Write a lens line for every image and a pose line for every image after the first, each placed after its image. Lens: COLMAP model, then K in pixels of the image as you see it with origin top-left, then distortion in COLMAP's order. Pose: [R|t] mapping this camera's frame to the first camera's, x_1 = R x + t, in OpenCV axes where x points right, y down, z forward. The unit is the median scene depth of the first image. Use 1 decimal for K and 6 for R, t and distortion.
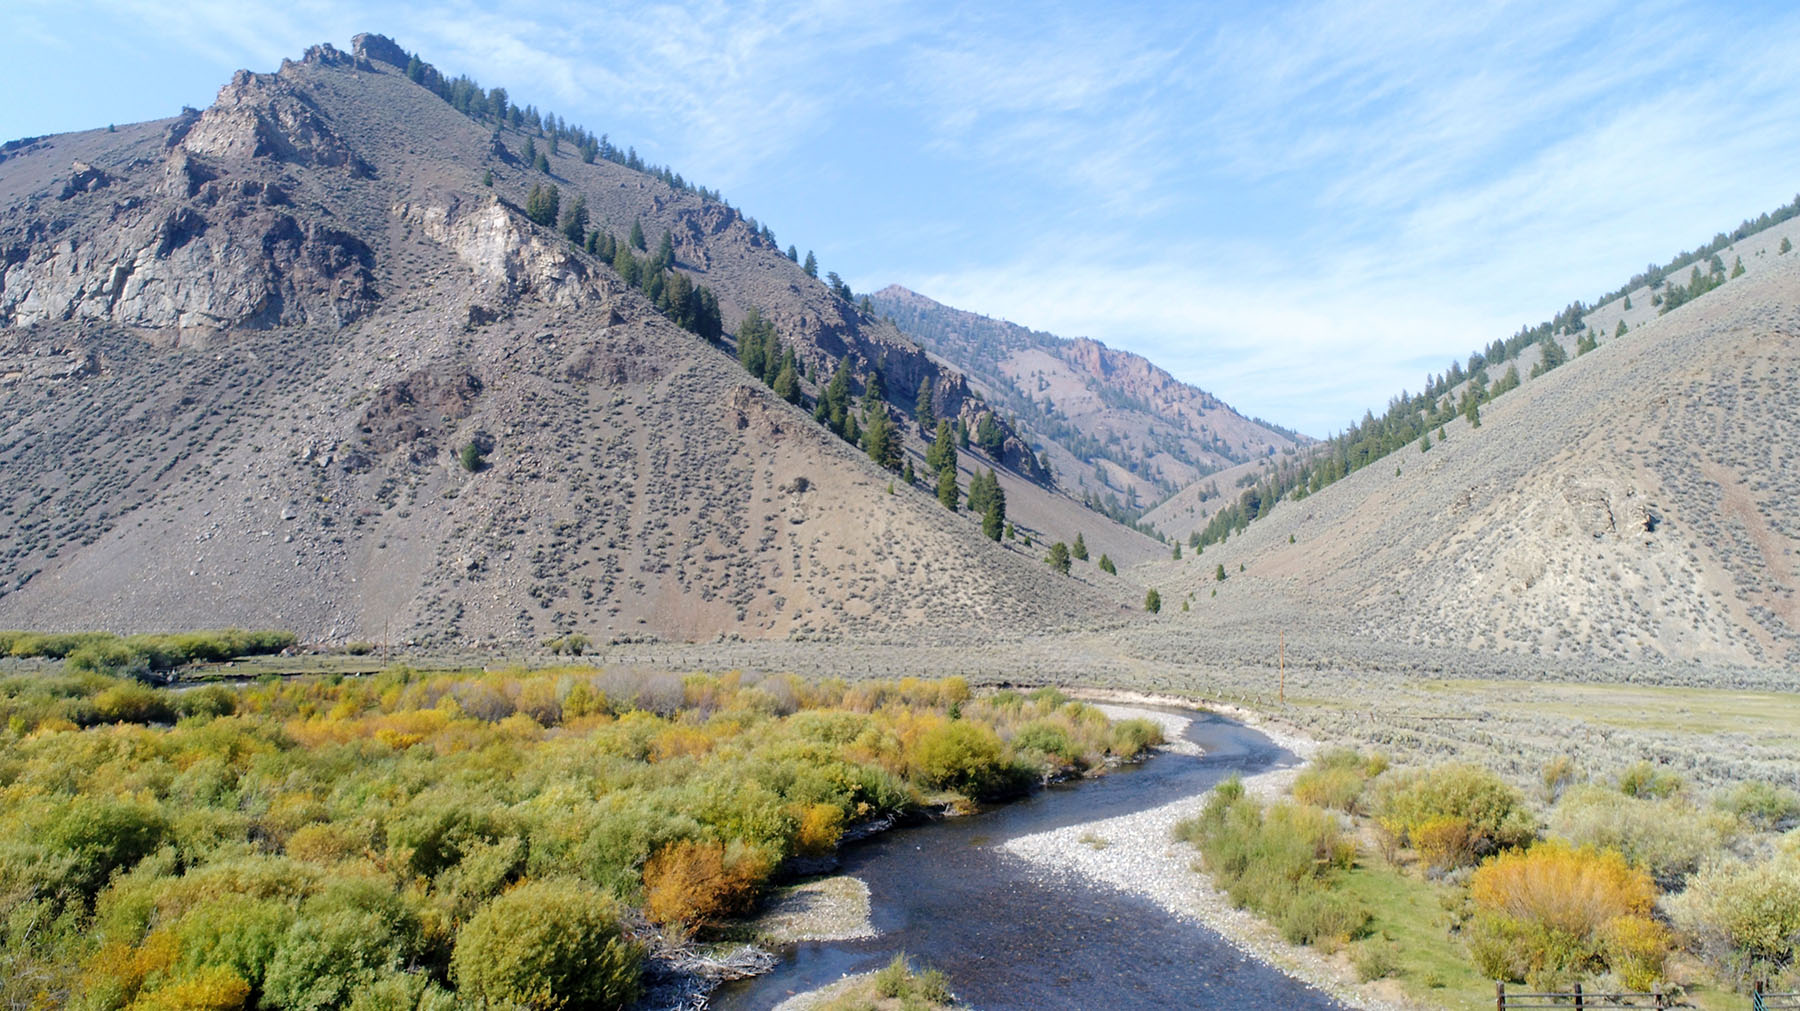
lens RADIAL K [[1212.5, 0, 892.3], [0, 1212.5, 499.6], [0, 0, 1]] dist [-0.019295, 0.005474]
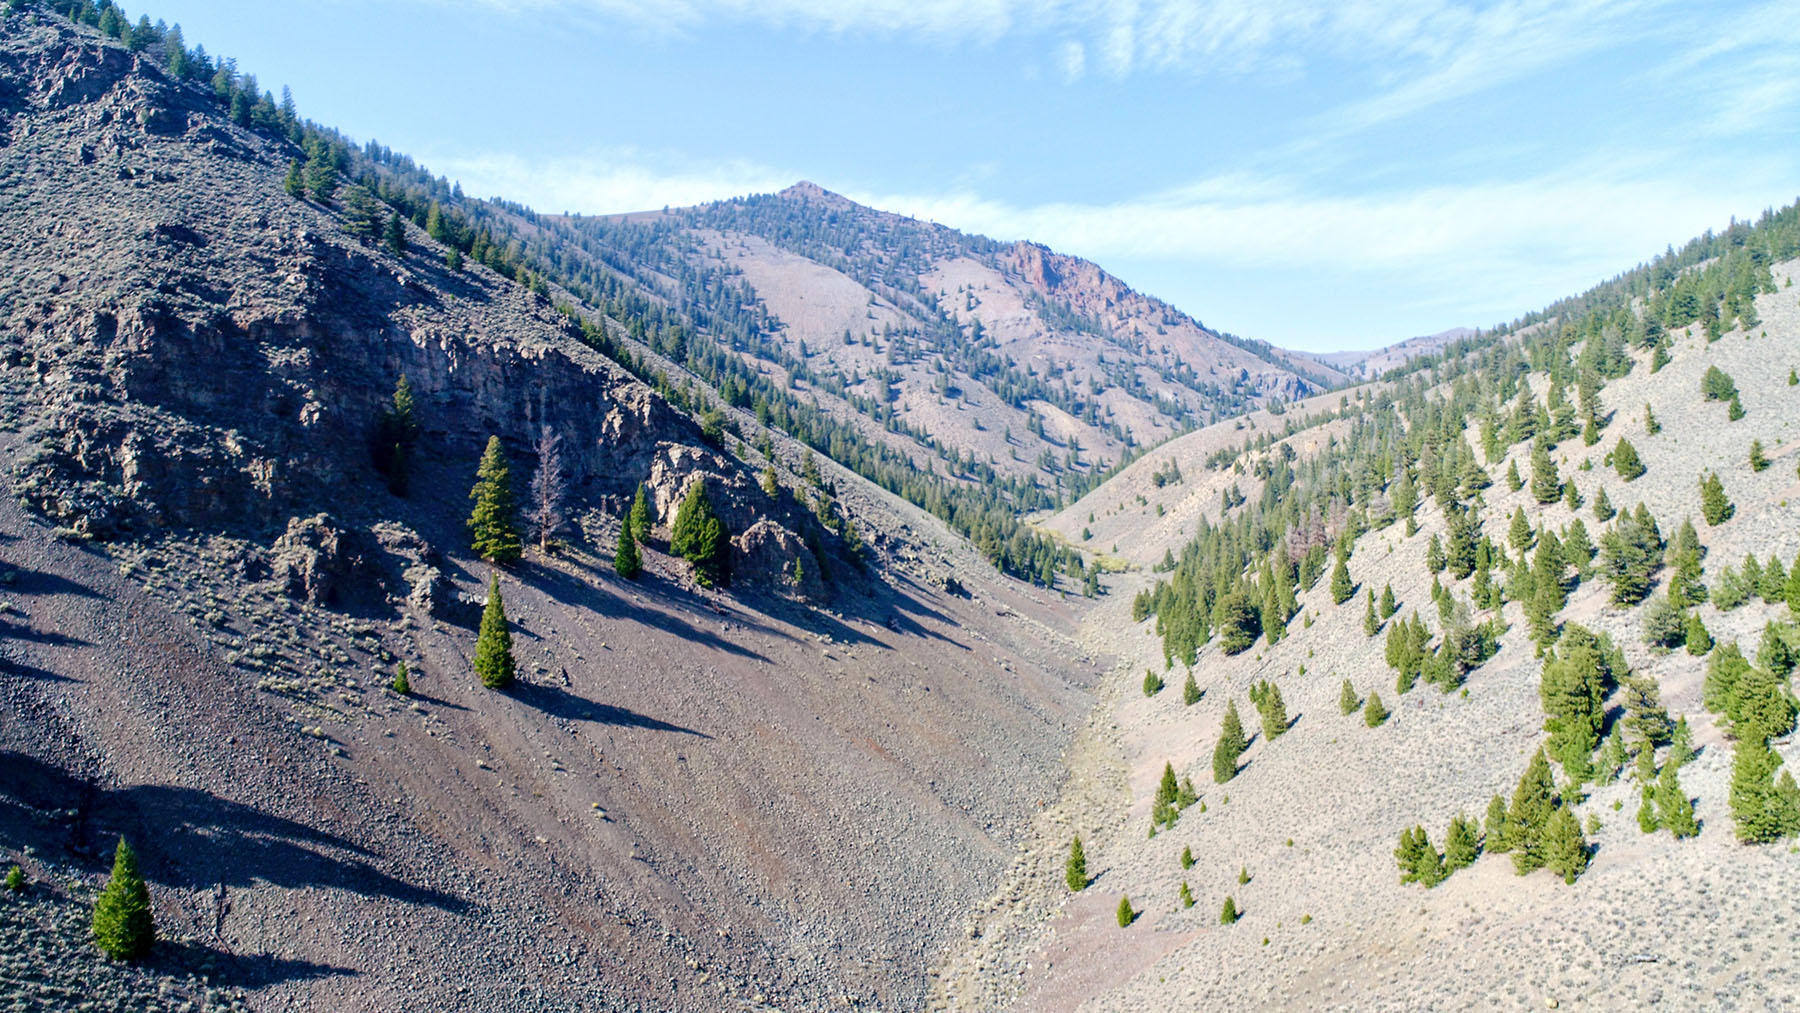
lens RADIAL K [[1212.5, 0, 906.8], [0, 1212.5, 514.6], [0, 0, 1]] dist [-0.019295, 0.005474]
pose [[0.998915, -0.028838, 0.036565, 0.044690], [0.025168, 0.994953, 0.097131, -0.031847], [-0.039182, -0.096105, 0.994600, 0.161499]]
